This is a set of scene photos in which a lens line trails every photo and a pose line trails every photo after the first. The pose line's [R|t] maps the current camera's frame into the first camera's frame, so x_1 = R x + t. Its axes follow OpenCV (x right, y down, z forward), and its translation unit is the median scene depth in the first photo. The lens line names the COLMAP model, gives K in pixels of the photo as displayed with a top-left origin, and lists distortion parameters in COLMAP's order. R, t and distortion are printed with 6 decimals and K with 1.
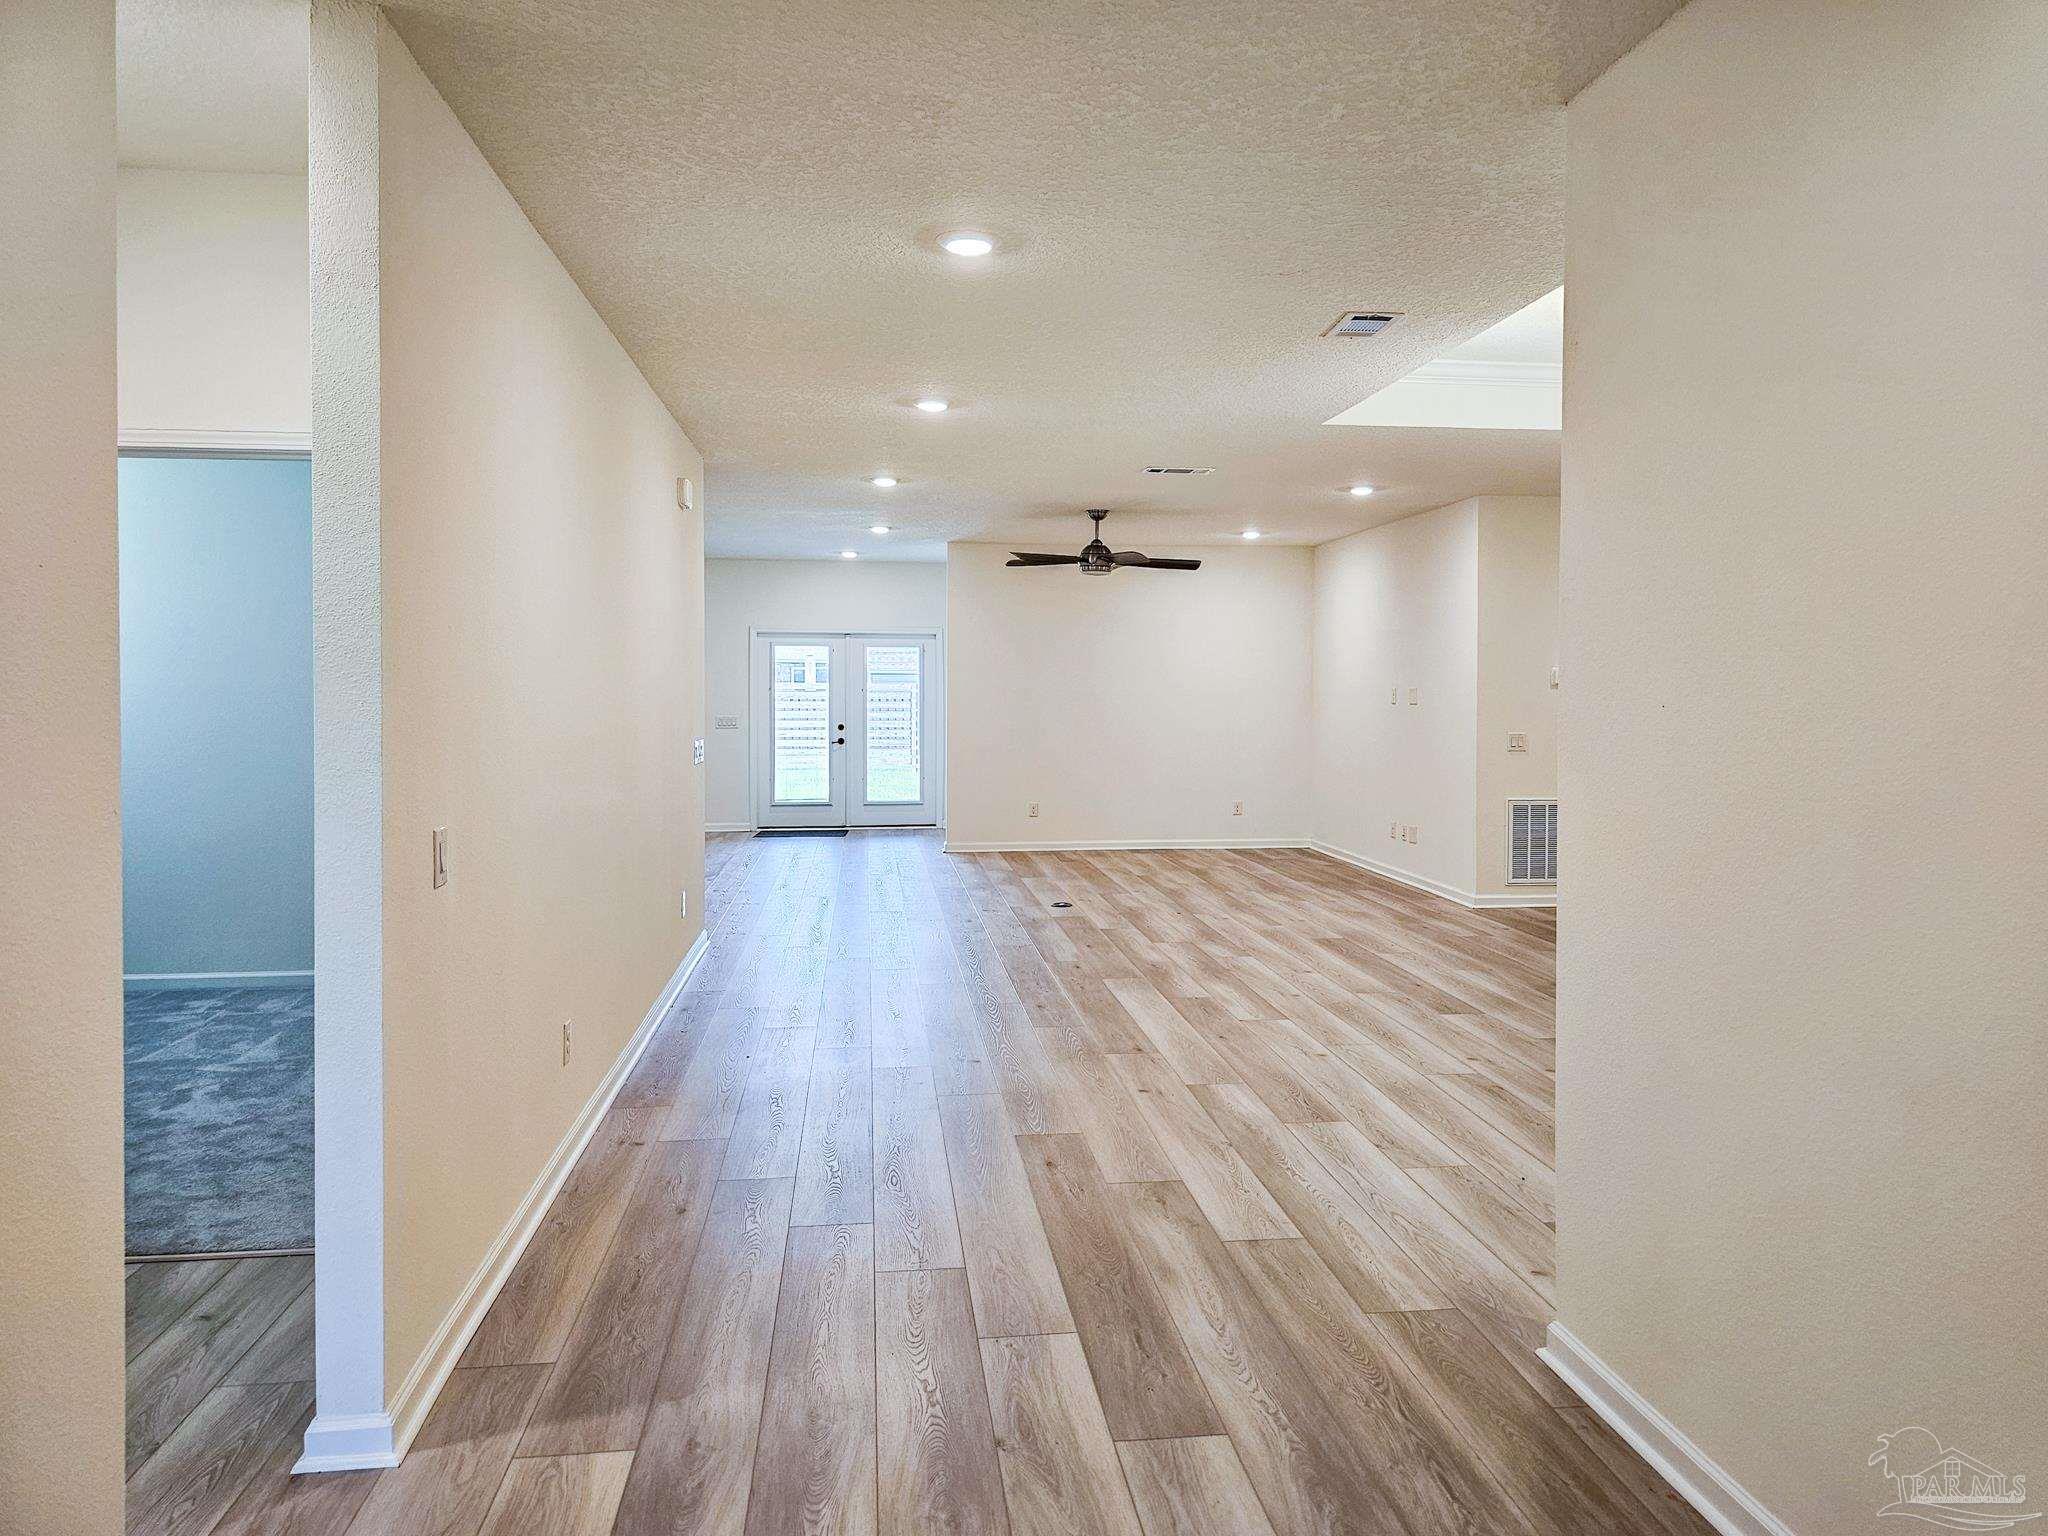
lens RADIAL K [[1402.5, 0, 1049.6], [0, 1402.5, 722.9], [0, 0, 1]] dist [0.088589, -0.084839]
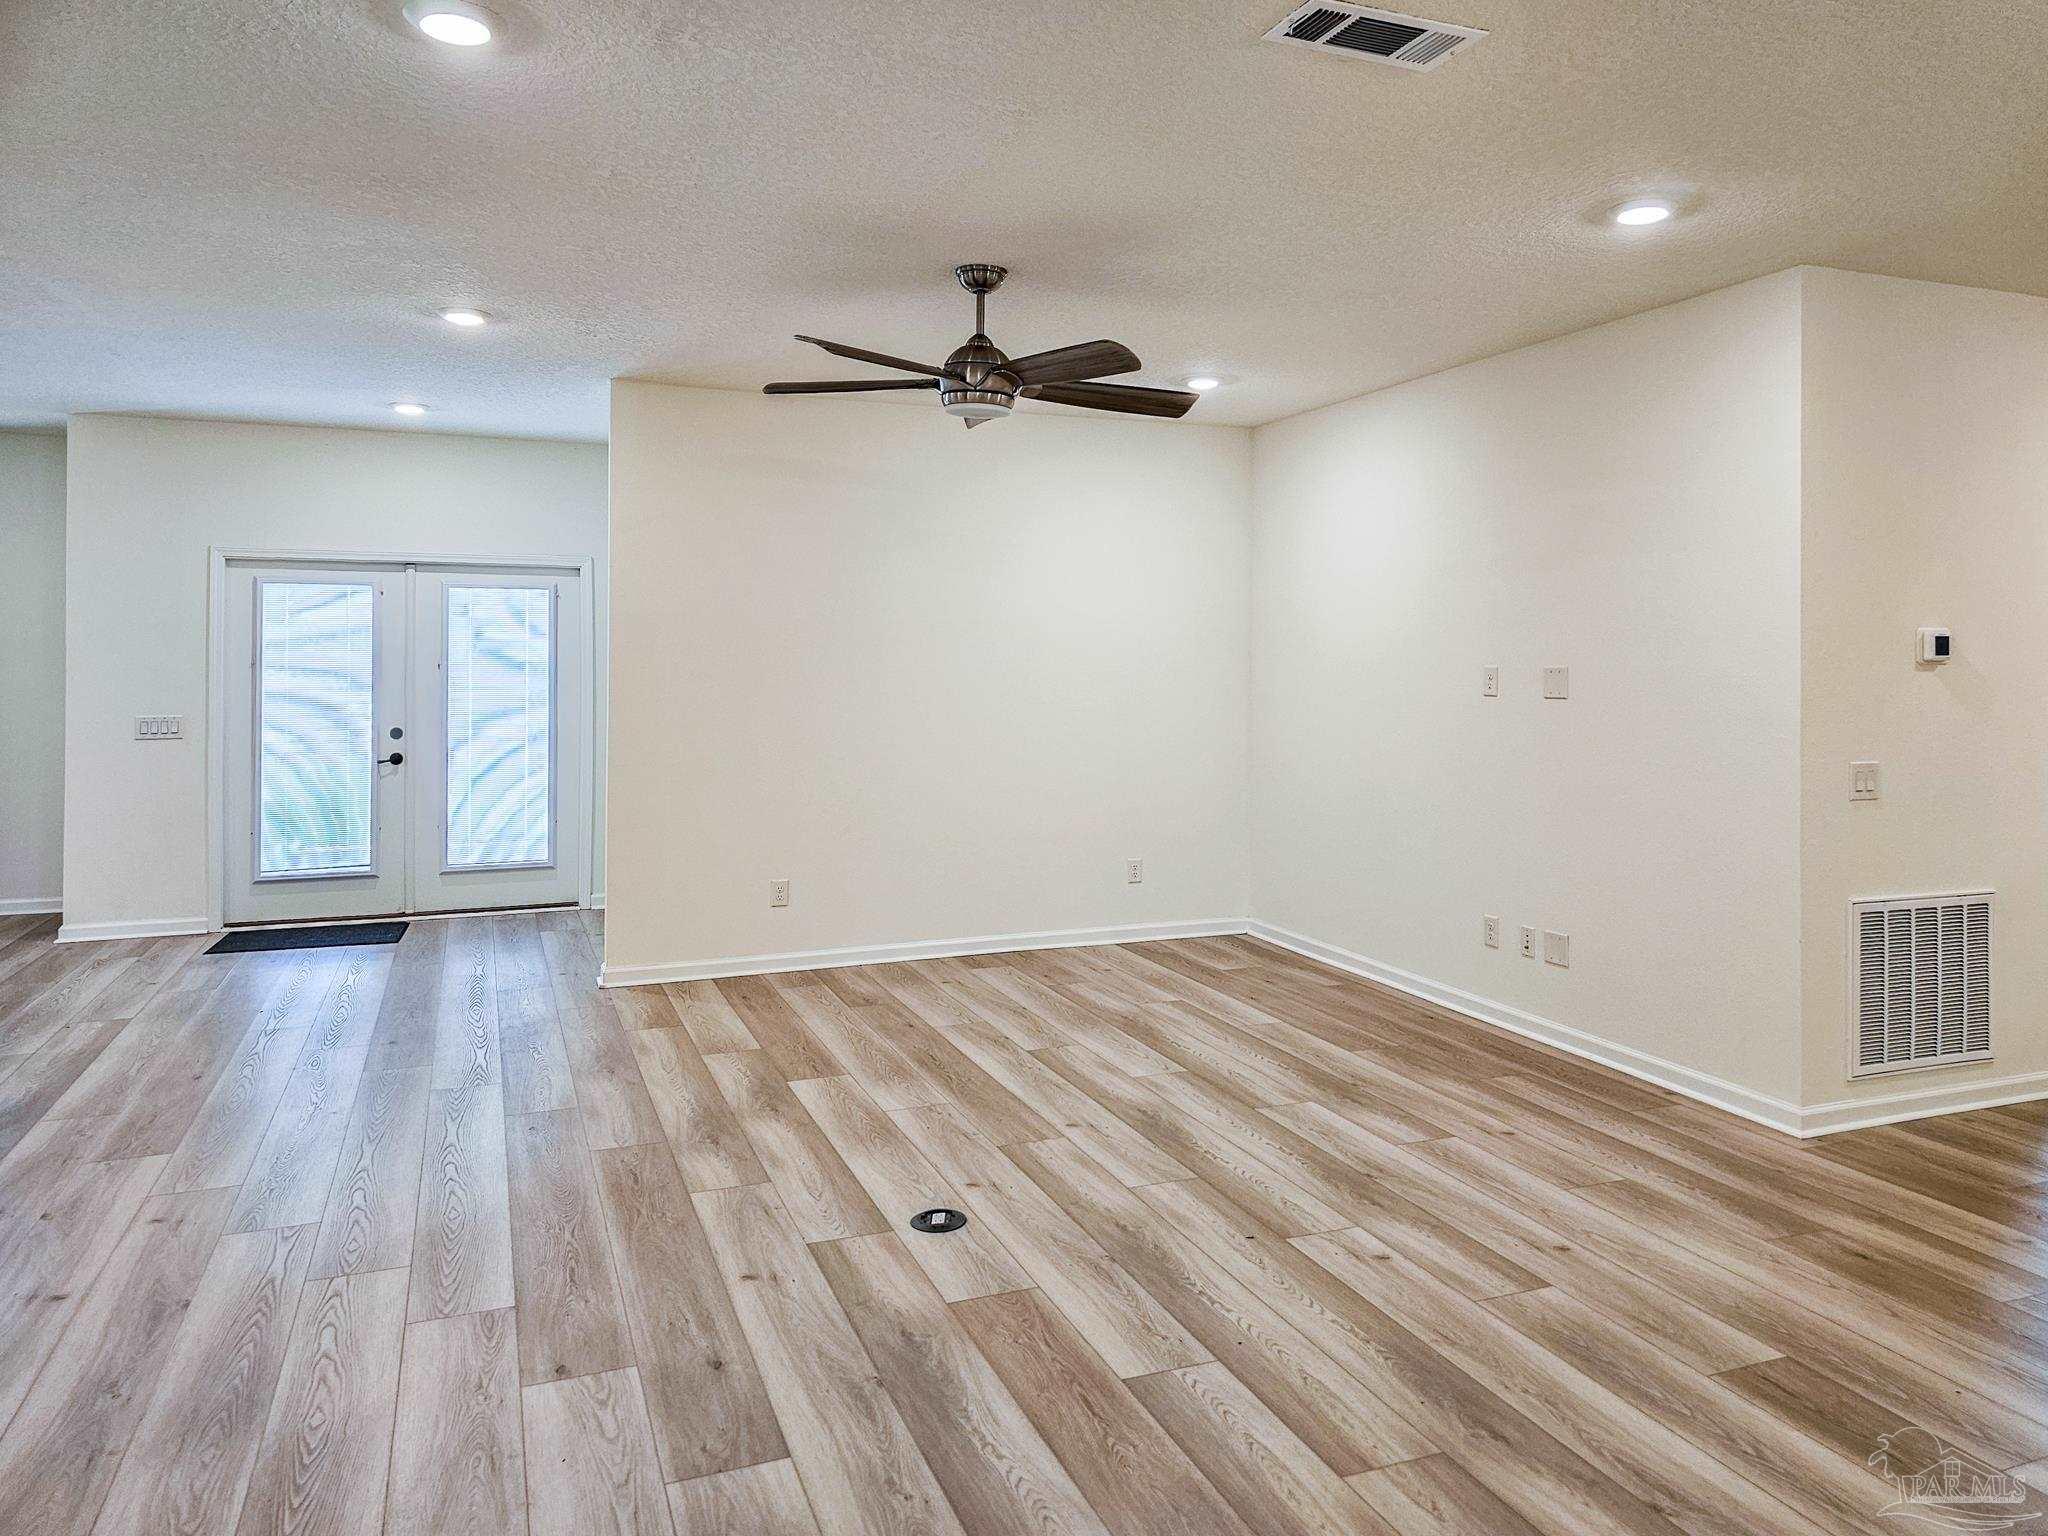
lens RADIAL K [[1345.1, 0, 1032.7], [0, 1345.1, 660.3], [0, 0, 1]] dist [0.055190, -0.049649]
pose [[0.967242, 0.000767, 0.253854, -0.063140], [0.004887, 0.999754, -0.021641, -0.019143], [-0.253808, 0.022173, 0.967000, 0.626060]]
